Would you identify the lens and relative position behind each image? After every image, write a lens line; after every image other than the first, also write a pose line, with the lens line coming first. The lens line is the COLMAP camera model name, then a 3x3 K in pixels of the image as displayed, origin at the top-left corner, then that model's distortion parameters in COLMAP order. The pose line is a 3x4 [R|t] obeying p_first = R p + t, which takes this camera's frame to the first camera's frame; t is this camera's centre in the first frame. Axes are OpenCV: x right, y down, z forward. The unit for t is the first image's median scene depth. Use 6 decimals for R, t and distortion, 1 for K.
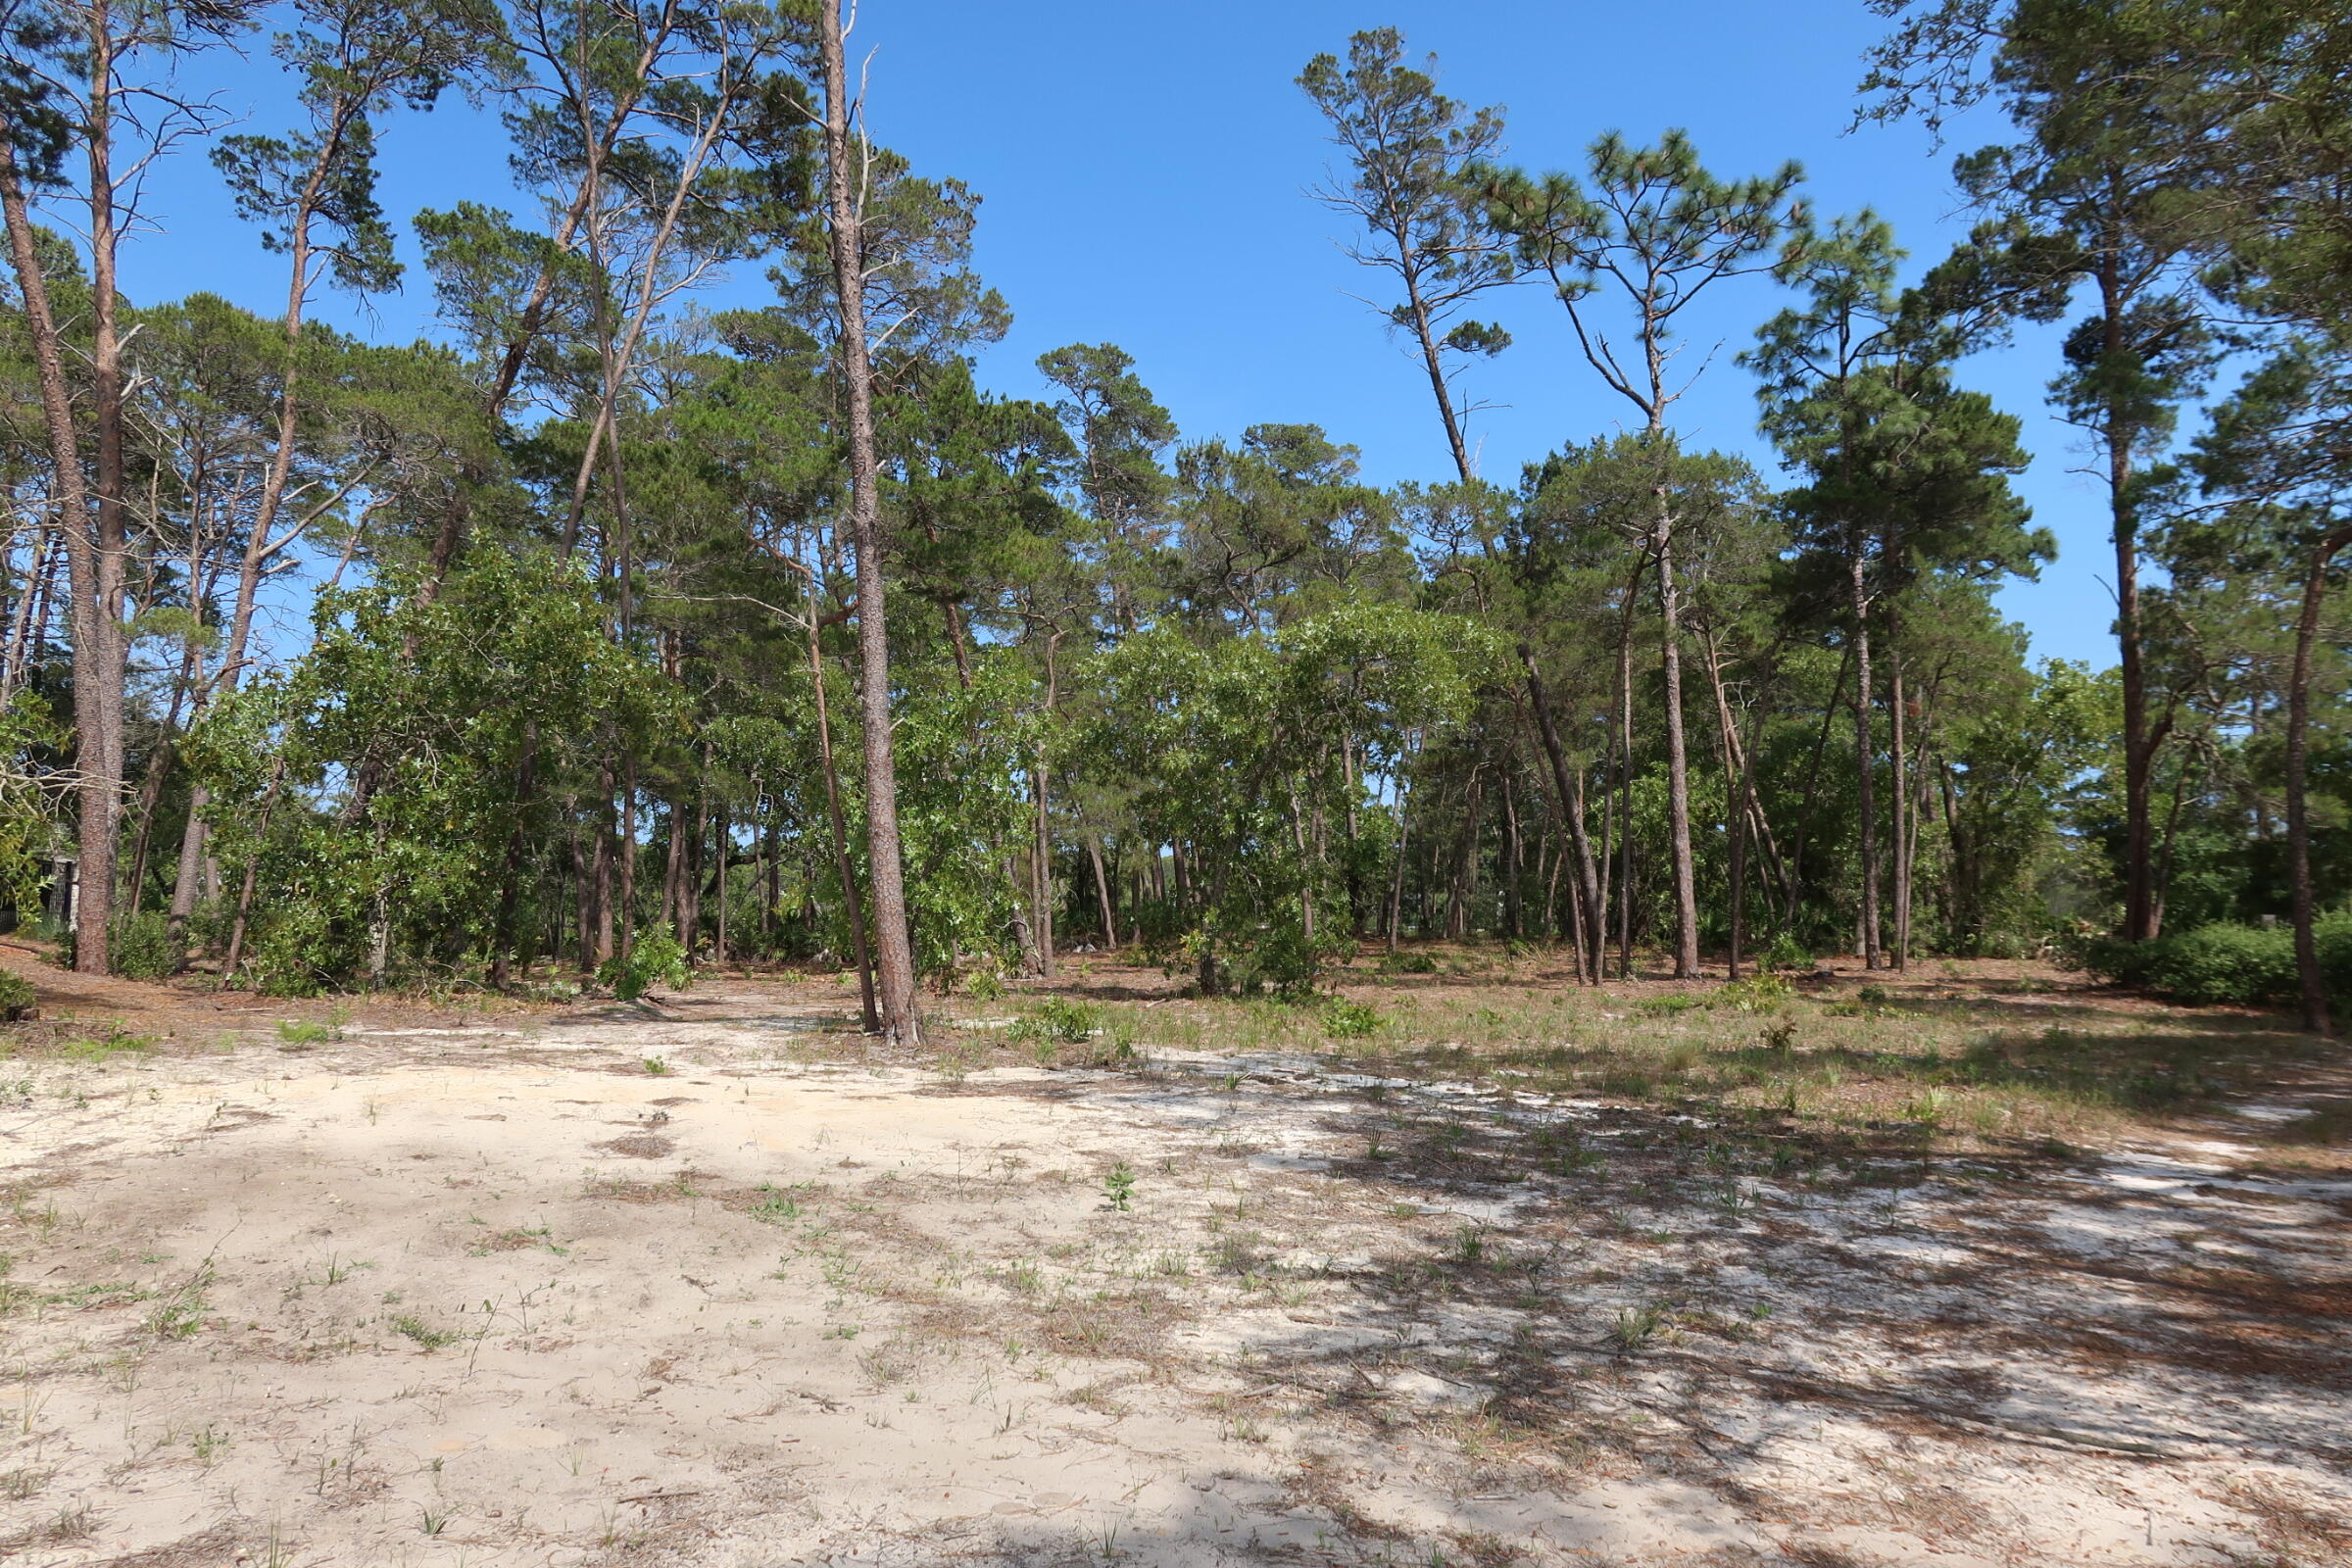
lens RADIAL K [[1715.2, 0, 1187.5], [0, 1715.2, 783.0], [0, 0, 1]] dist [0.004051, -0.001148]
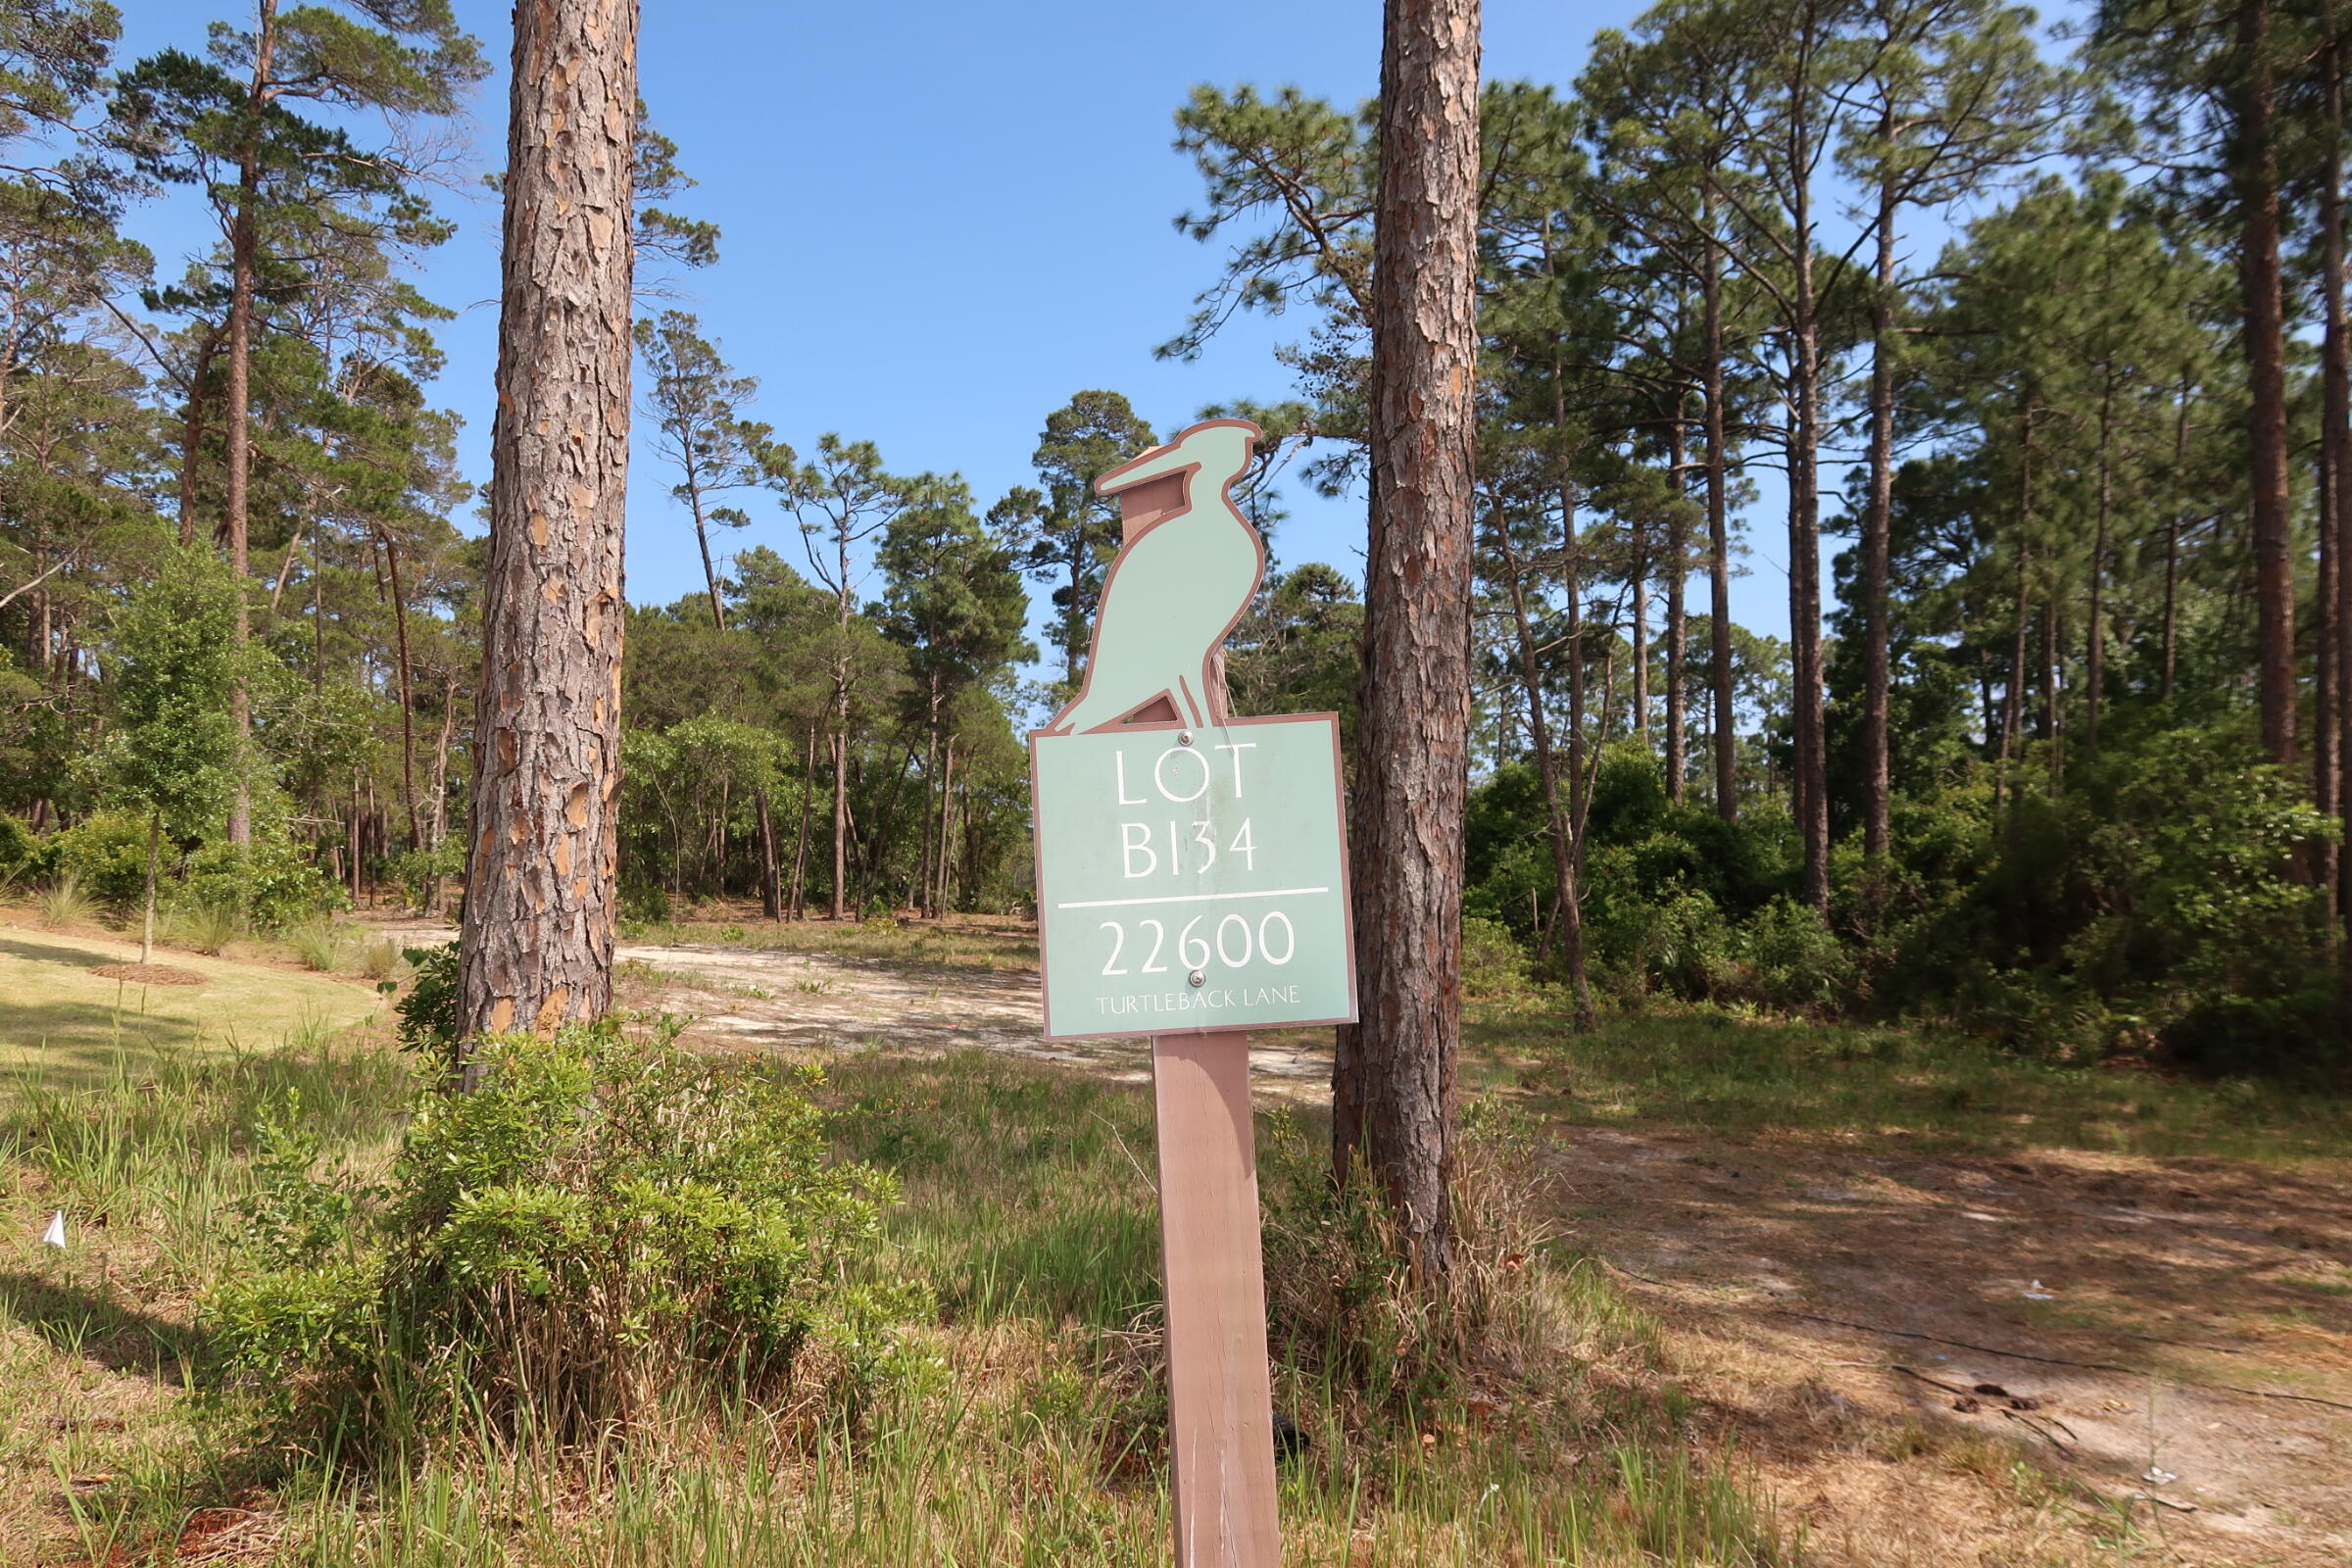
lens RADIAL K [[1715.2, 0, 1187.5], [0, 1715.2, 783.0], [0, 0, 1]] dist [0.004051, -0.001148]
pose [[0.841942, 0.068520, 0.535200, -0.309842], [-0.084230, 0.996434, 0.004934, -0.057038], [-0.532953, -0.049234, 0.844711, -0.587118]]
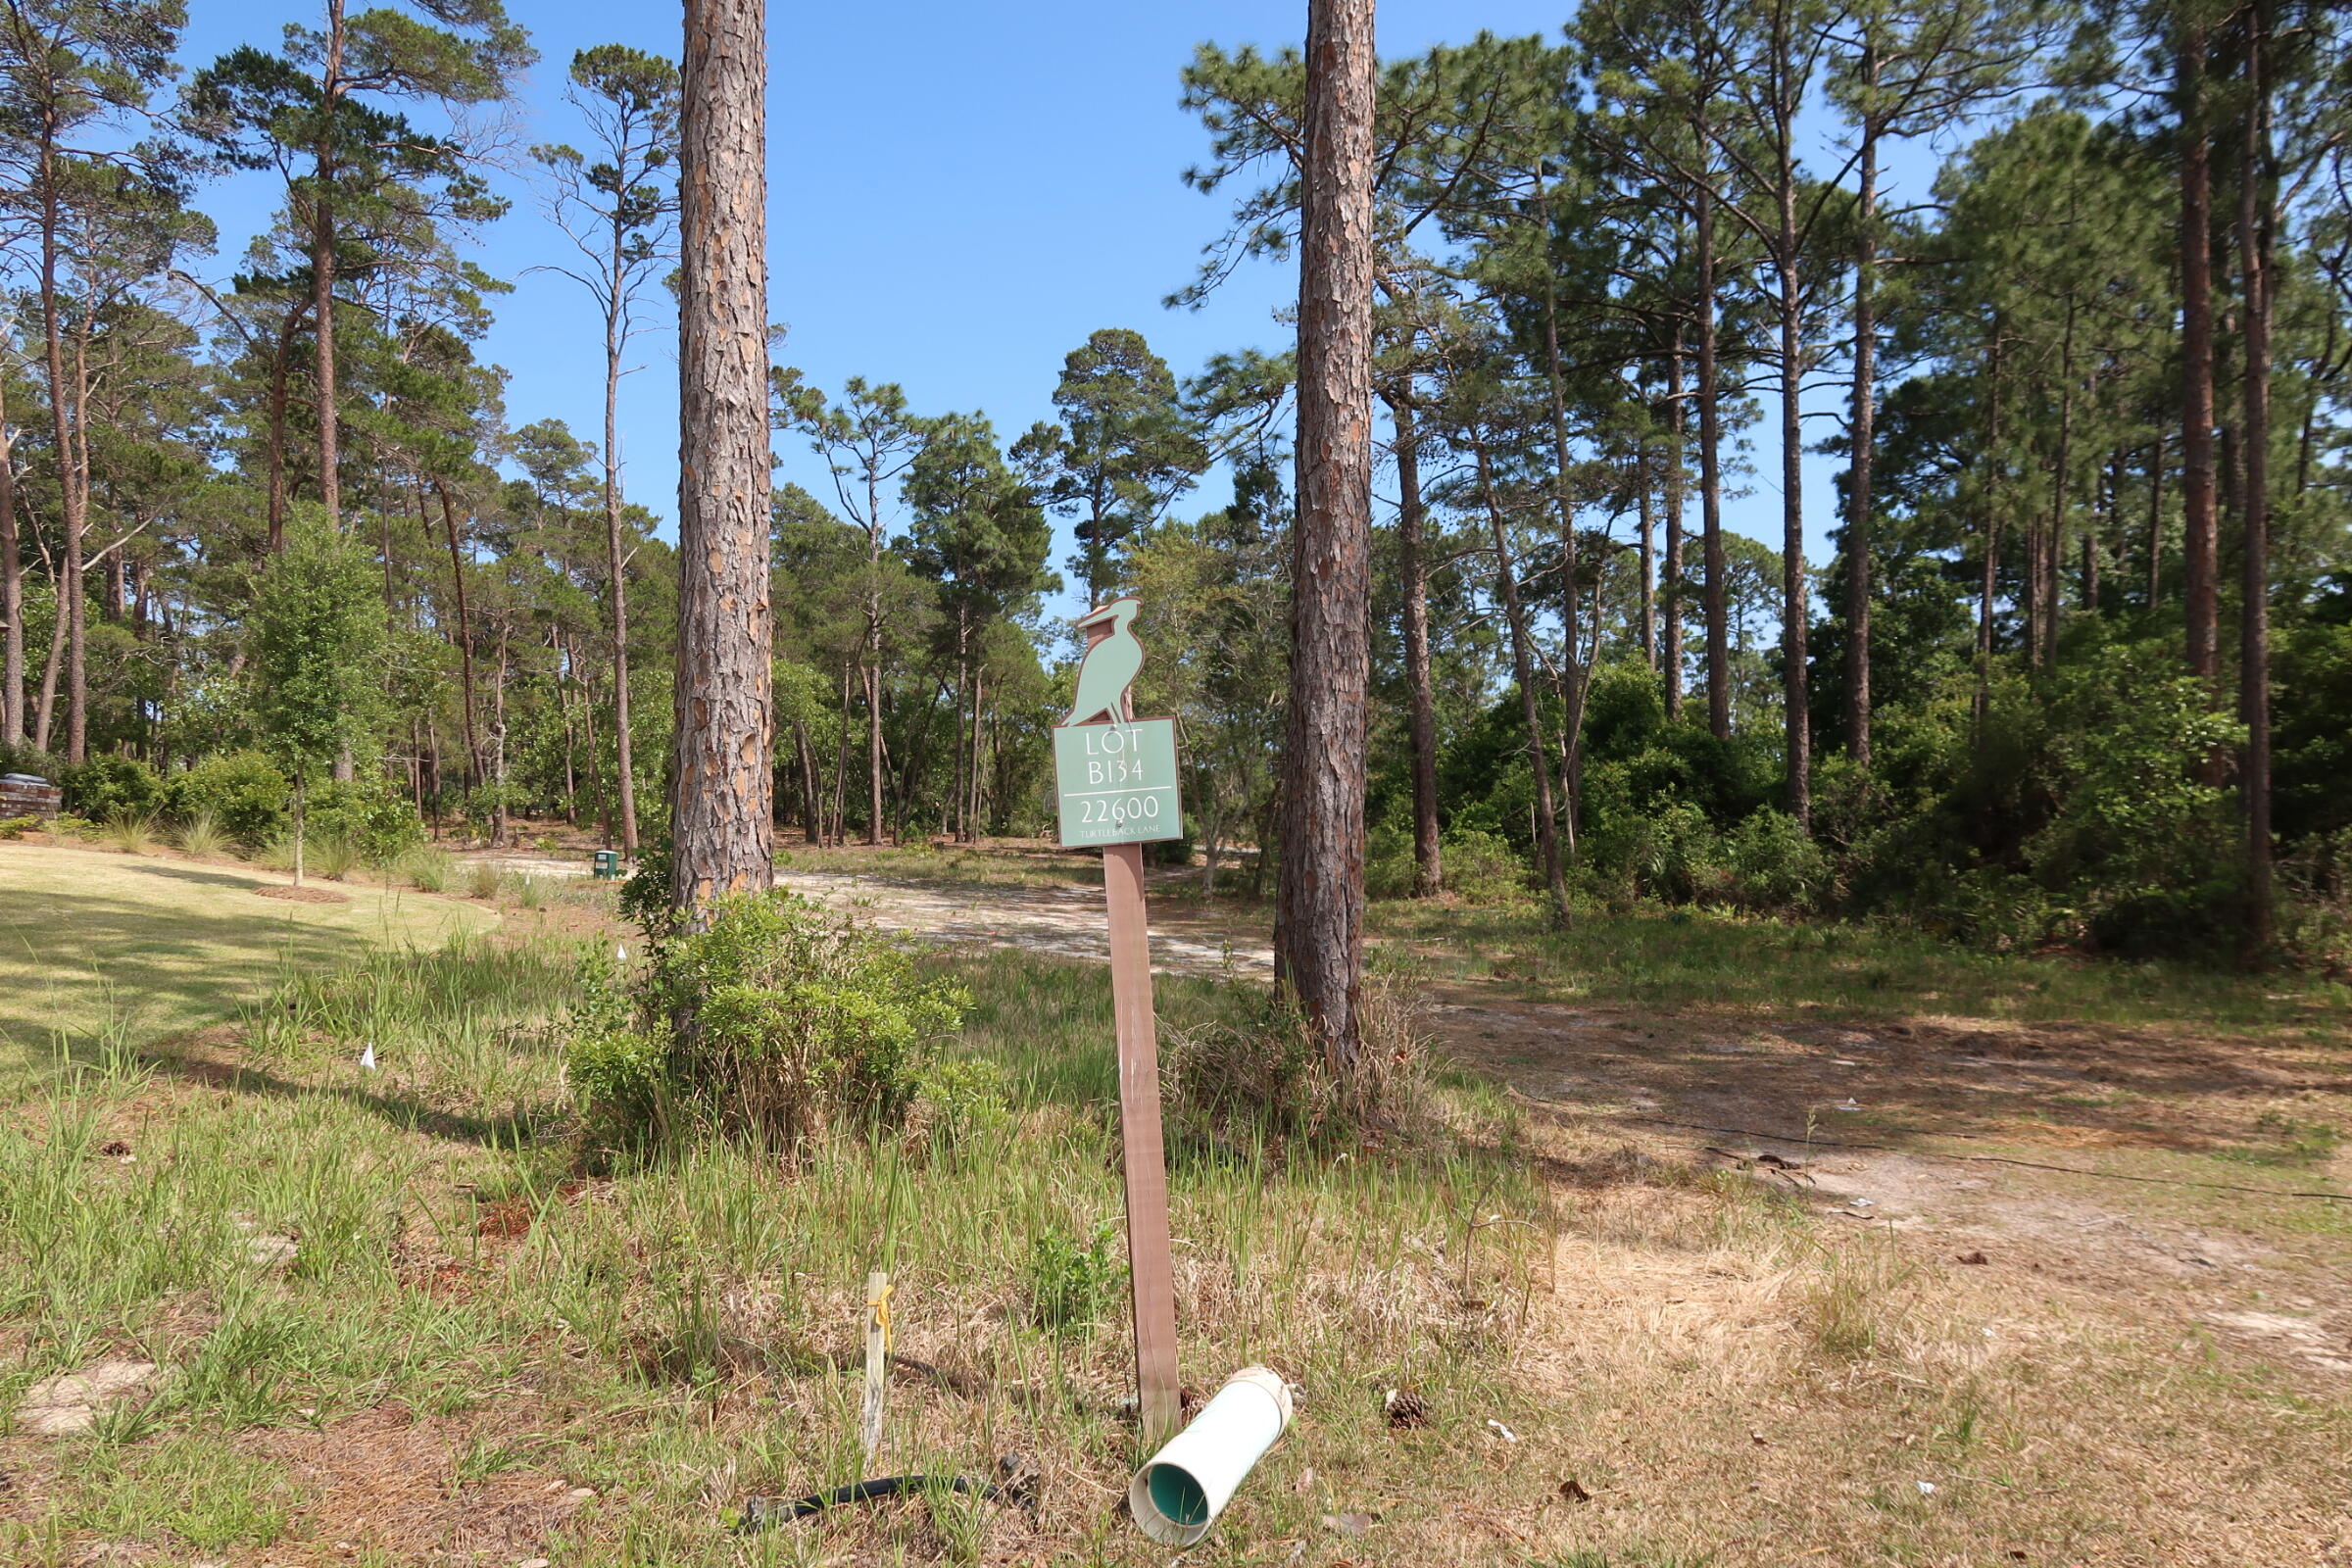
lens RADIAL K [[1715.2, 0, 1187.5], [0, 1715.2, 783.0], [0, 0, 1]] dist [0.004051, -0.001148]
pose [[0.851349, 0.029729, 0.523756, -0.340145], [-0.066241, 0.996494, 0.051111, -0.060394], [-0.520400, -0.078207, 0.850334, -0.646704]]
